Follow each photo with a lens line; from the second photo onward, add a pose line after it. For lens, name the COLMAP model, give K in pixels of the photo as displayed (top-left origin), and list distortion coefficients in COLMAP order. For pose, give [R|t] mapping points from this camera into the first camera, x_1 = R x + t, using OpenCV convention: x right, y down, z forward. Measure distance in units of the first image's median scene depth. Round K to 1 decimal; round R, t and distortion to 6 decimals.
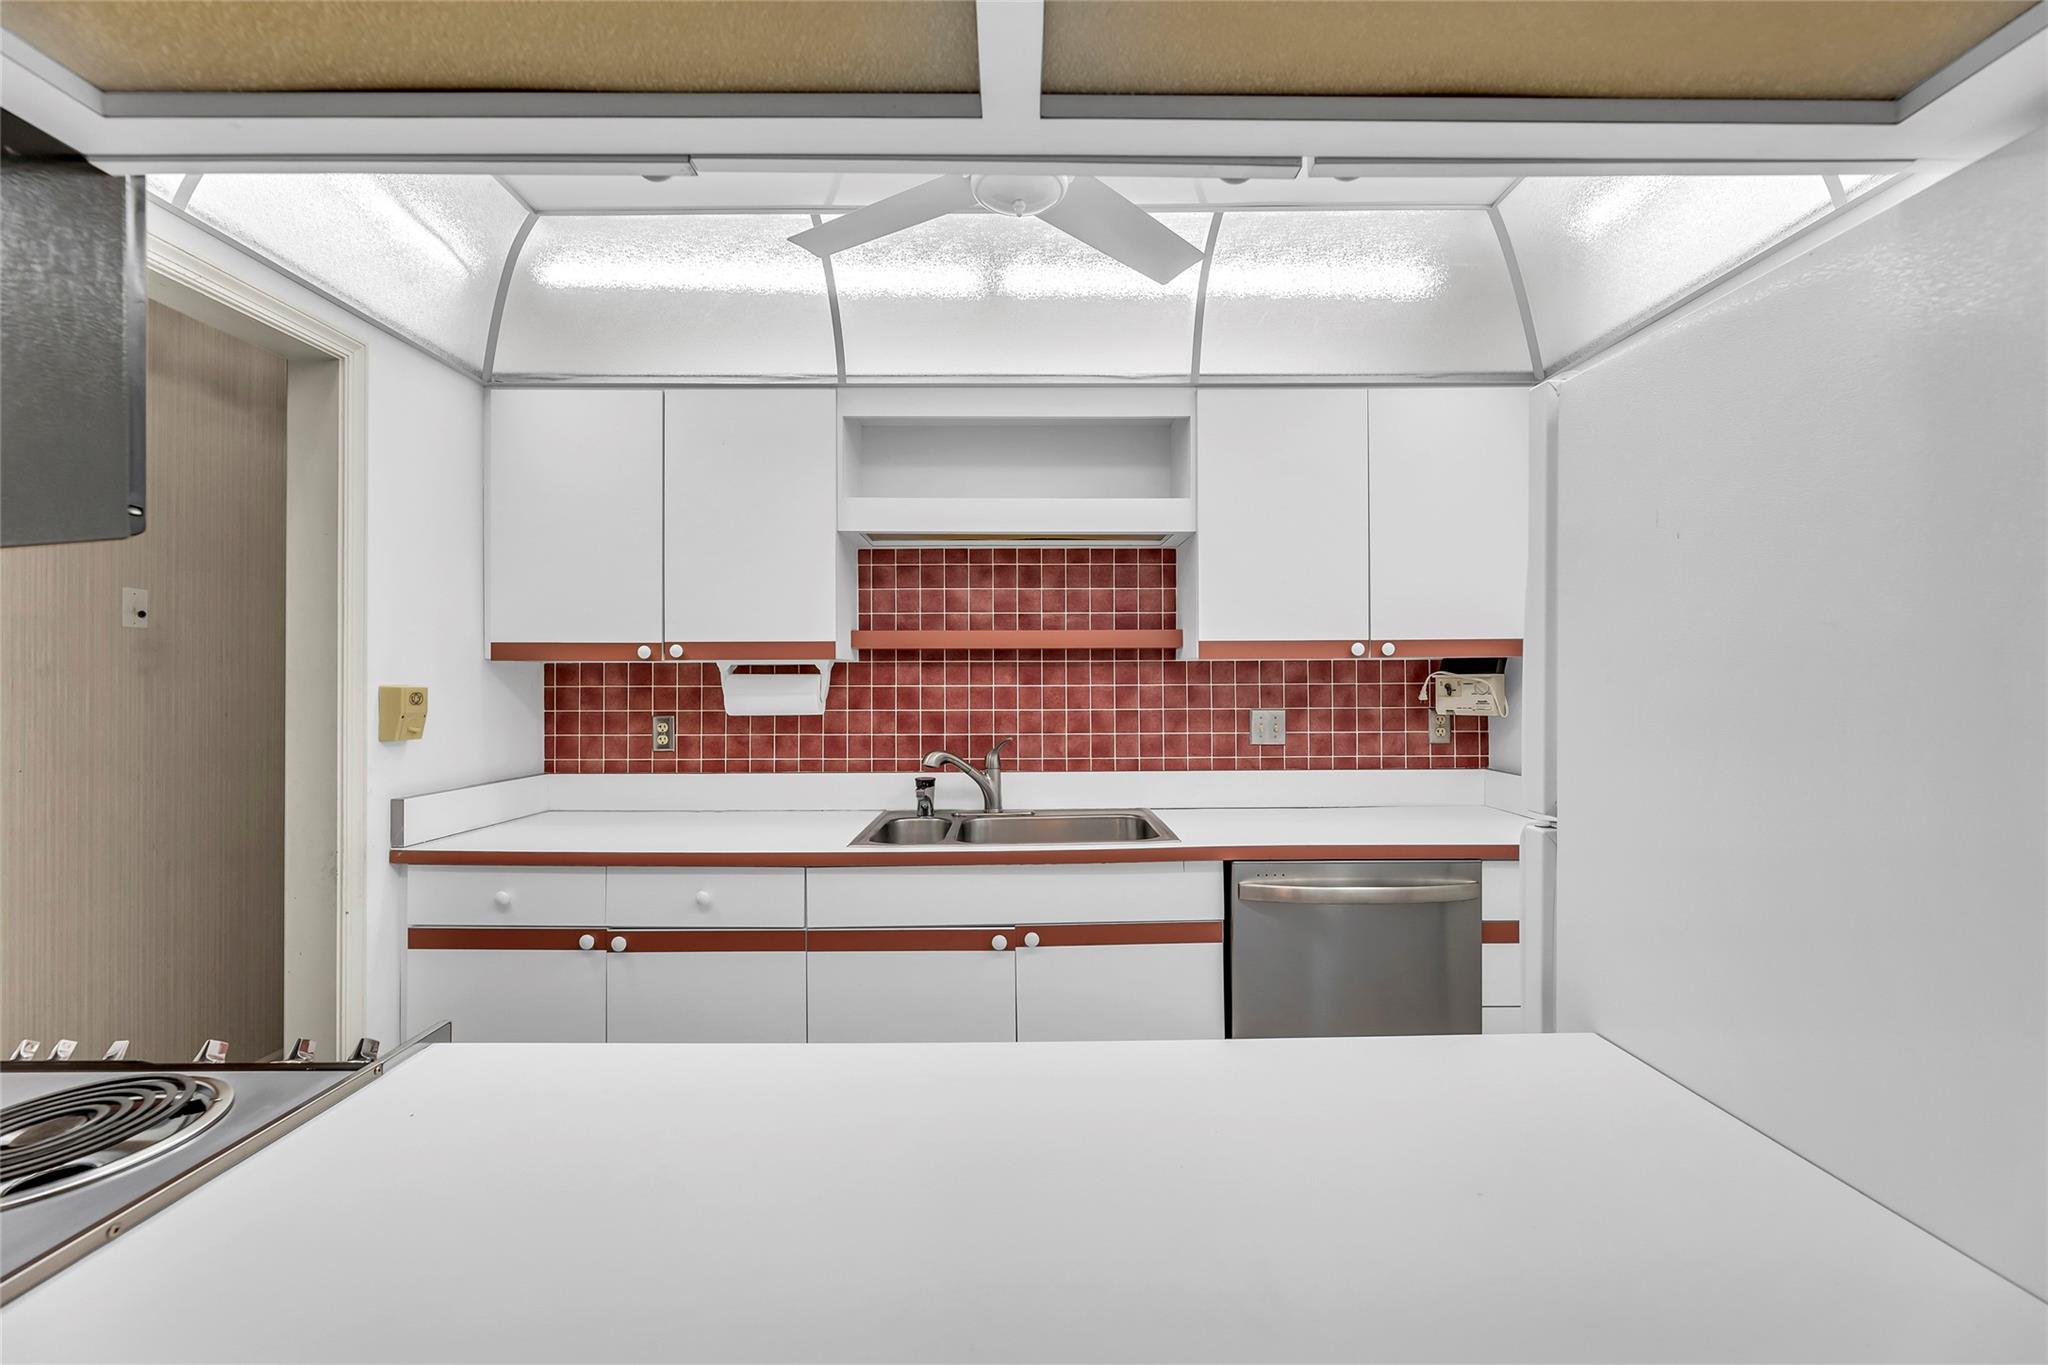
lens RADIAL K [[820.5, 0, 1018.7], [0, 820.5, 741.9], [0, 0, 1]] dist [-0.000423, -0.000025]
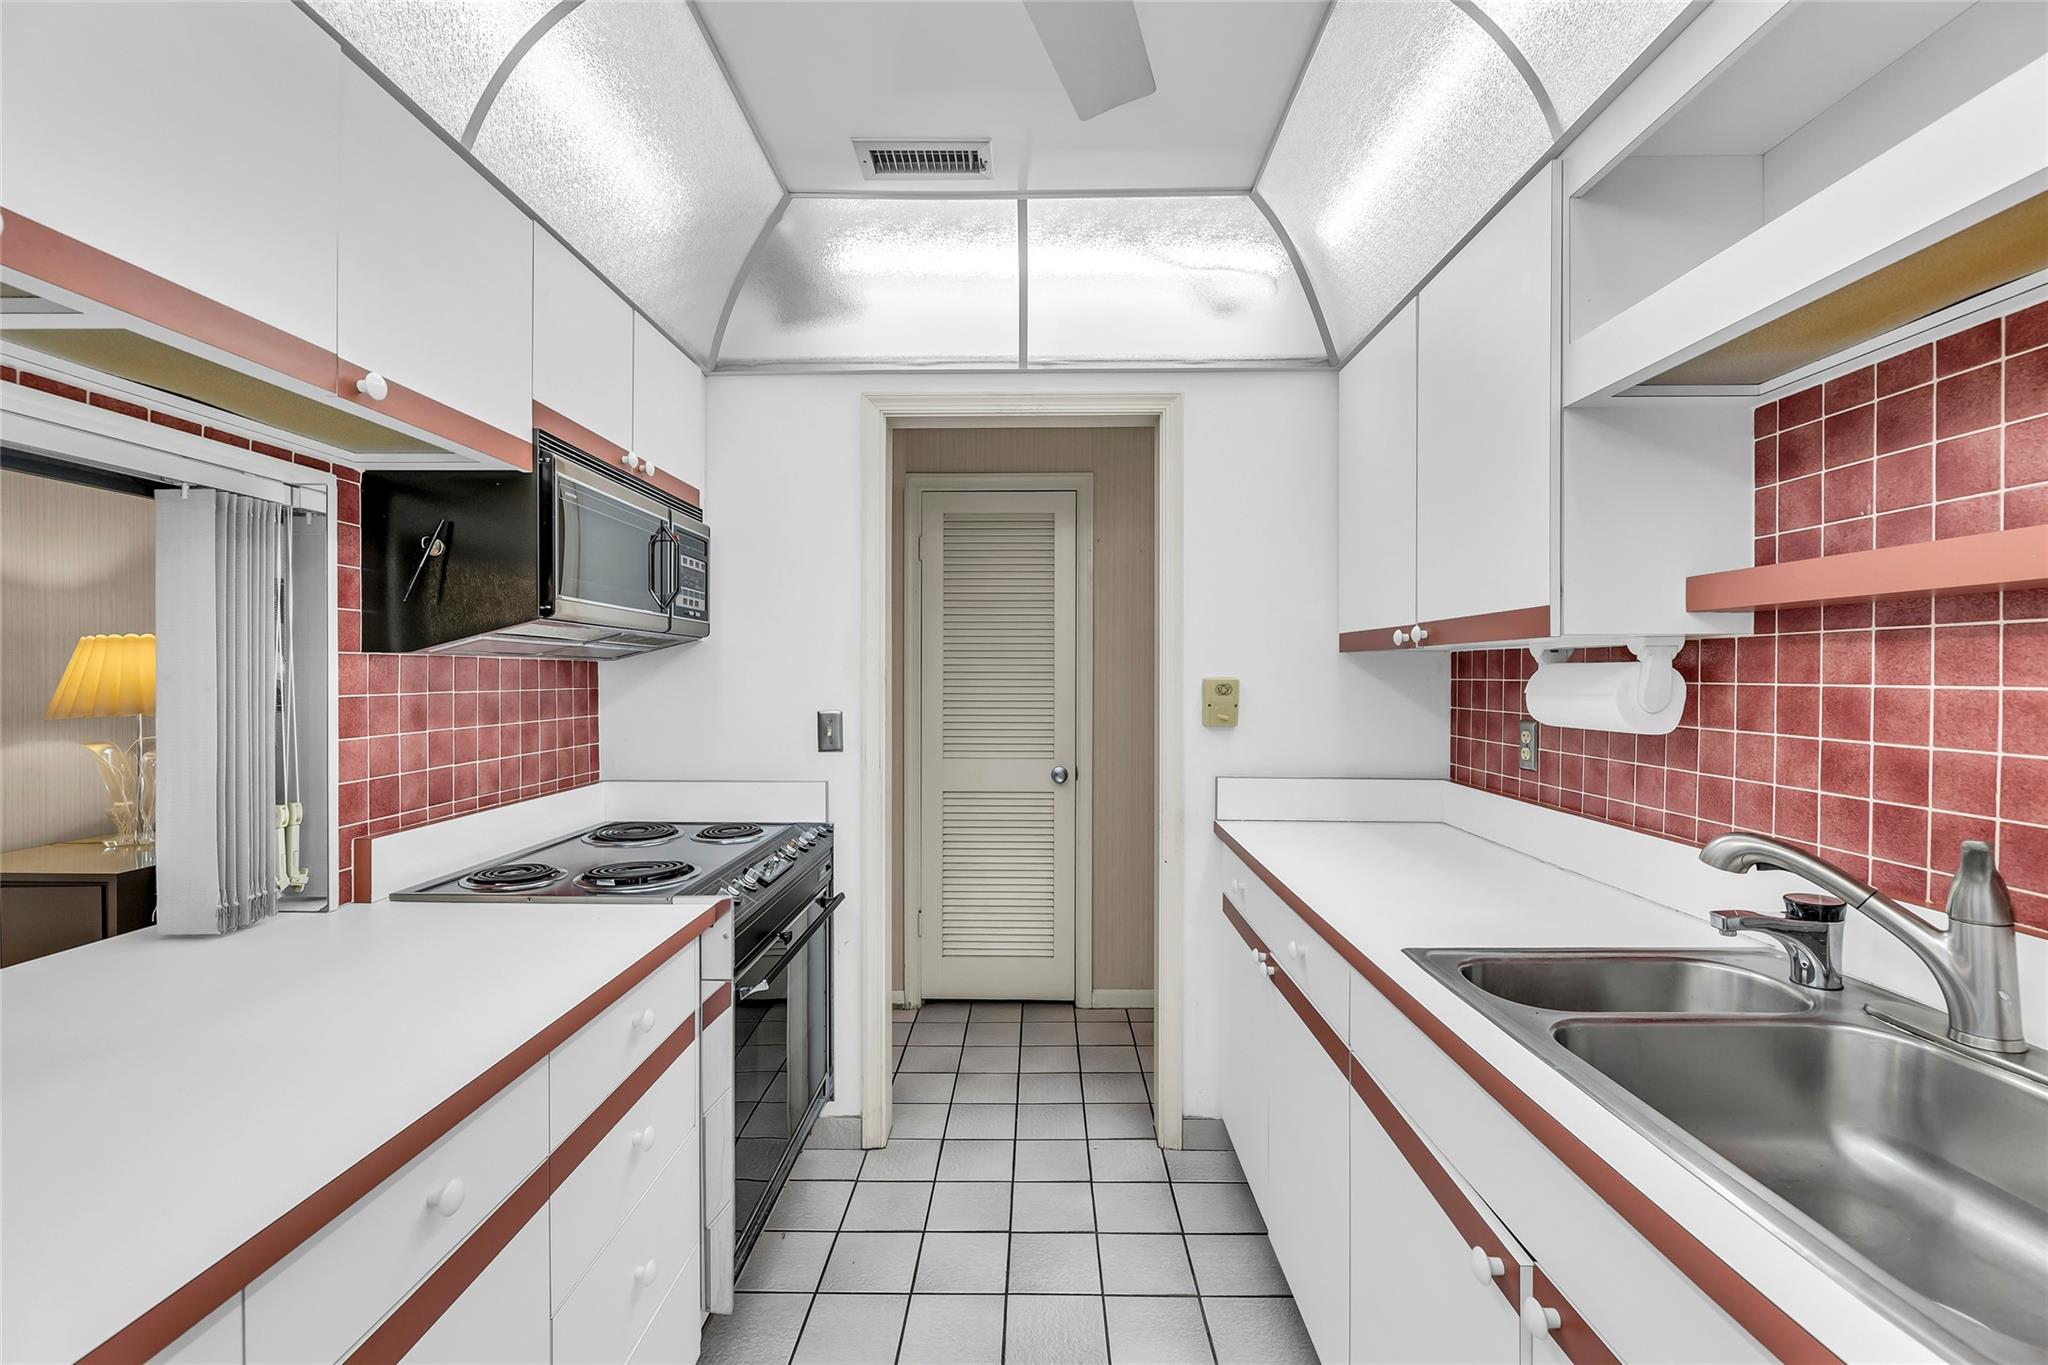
lens RADIAL K [[881.7, 0, 1024.0], [0, 881.7, 682.5], [0, 0, 1]] dist [-0.001505, -0.000290]
pose [[-0.021440, 0.013291, -0.999682, 0.343673], [-0.069331, 0.997485, 0.014749, -0.046112], [0.997363, 0.069625, -0.020464, 0.572409]]
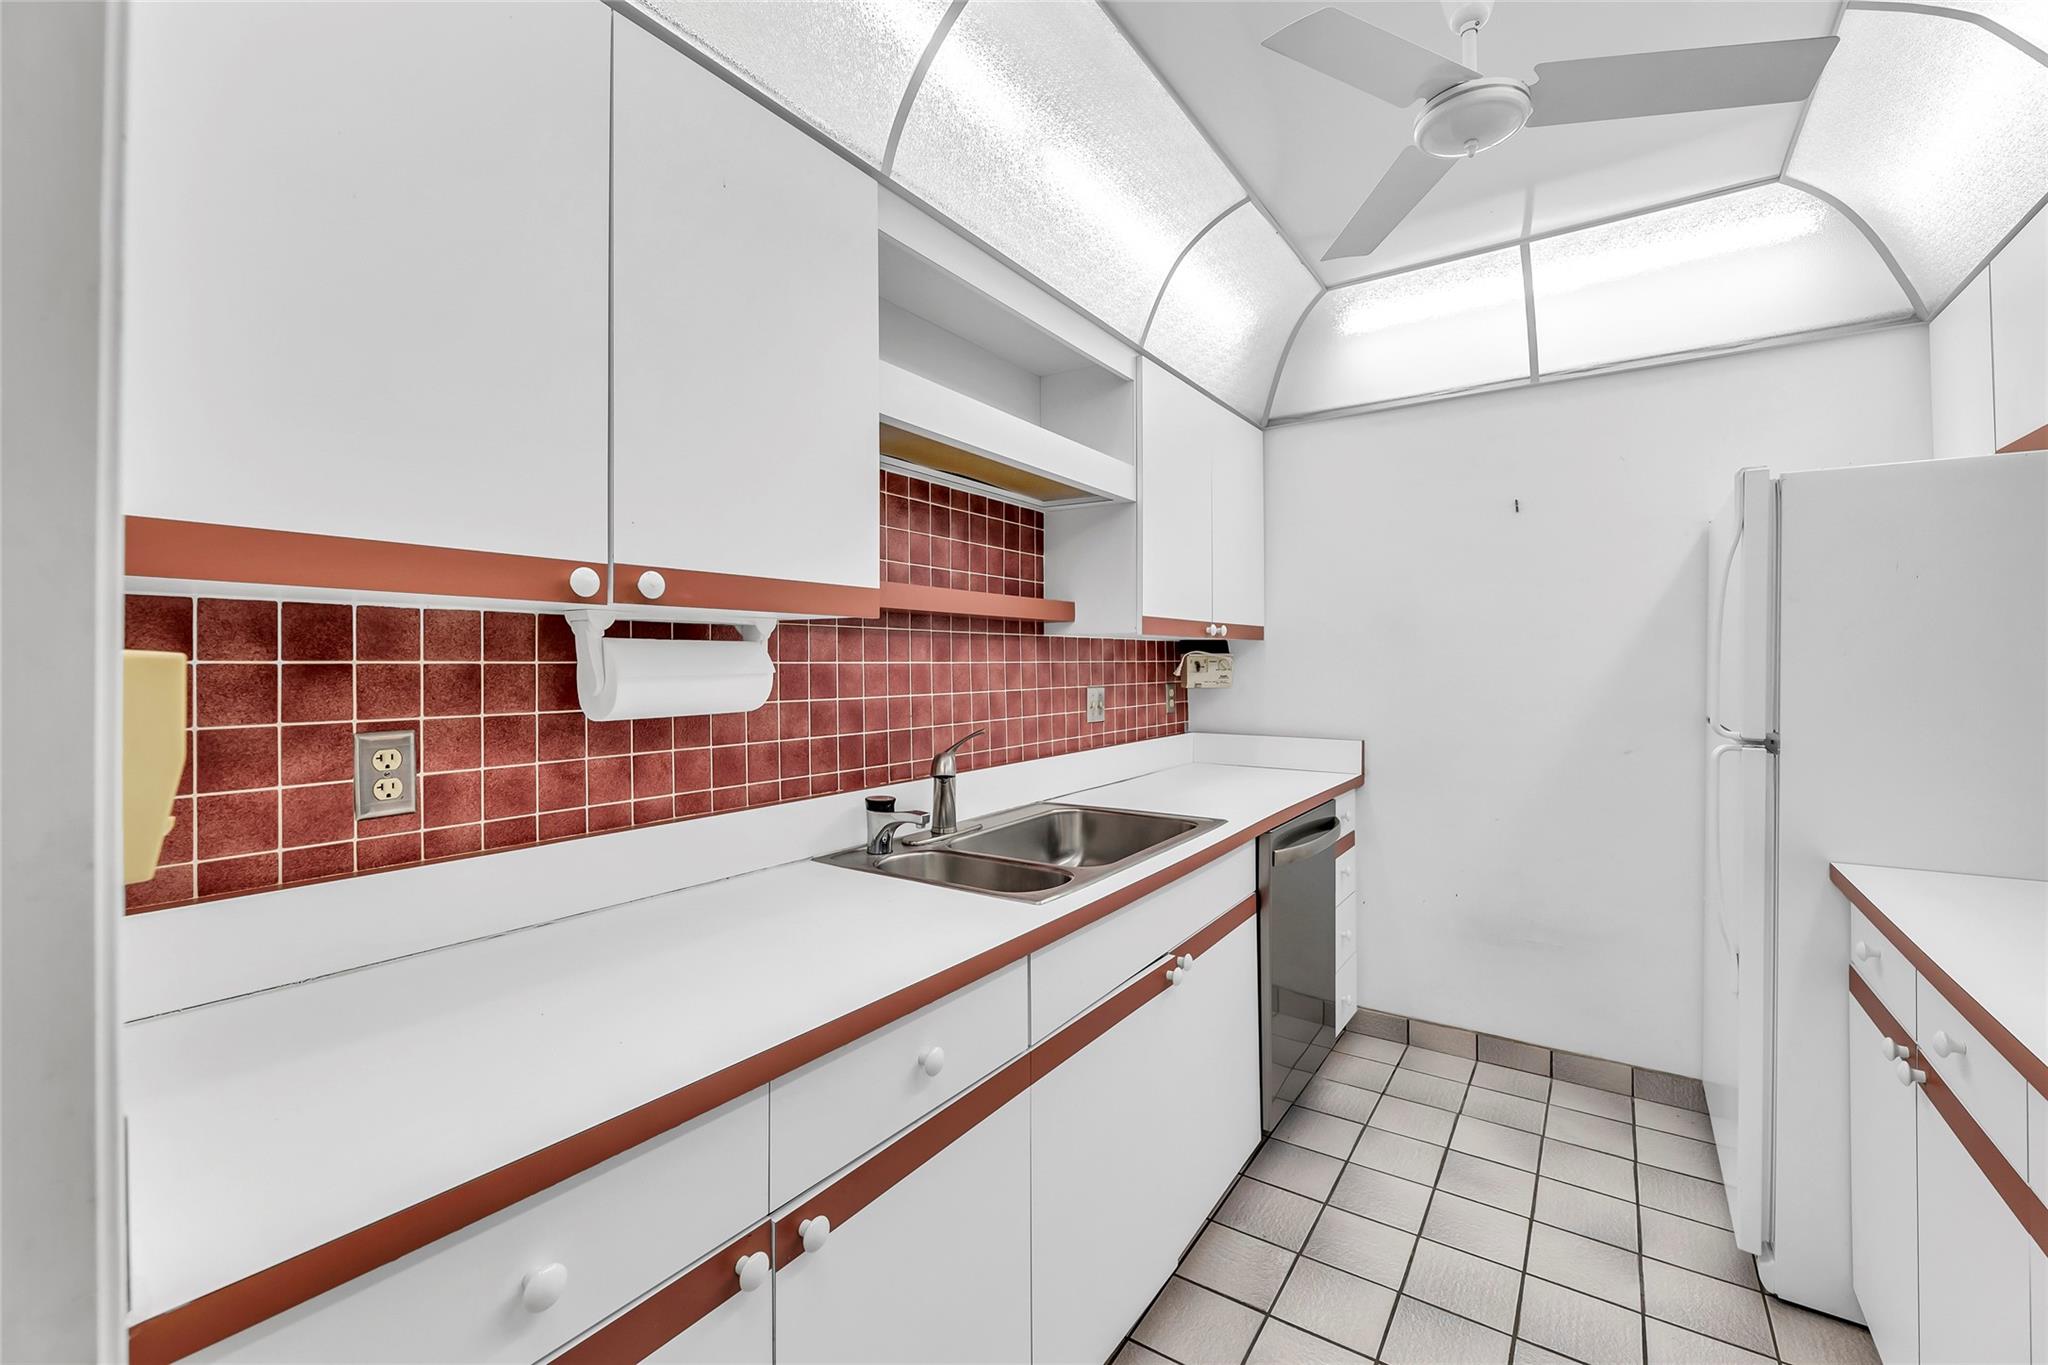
lens RADIAL K [[881.7, 0, 1024.0], [0, 881.7, 682.5], [0, 0, 1]] dist [-0.001505, -0.000290]
pose [[0.567532, -0.016676, 0.823182, -0.619625], [0.060731, 0.997919, -0.021654, -0.027527], [-0.821109, 0.062281, 0.567364, 0.474426]]
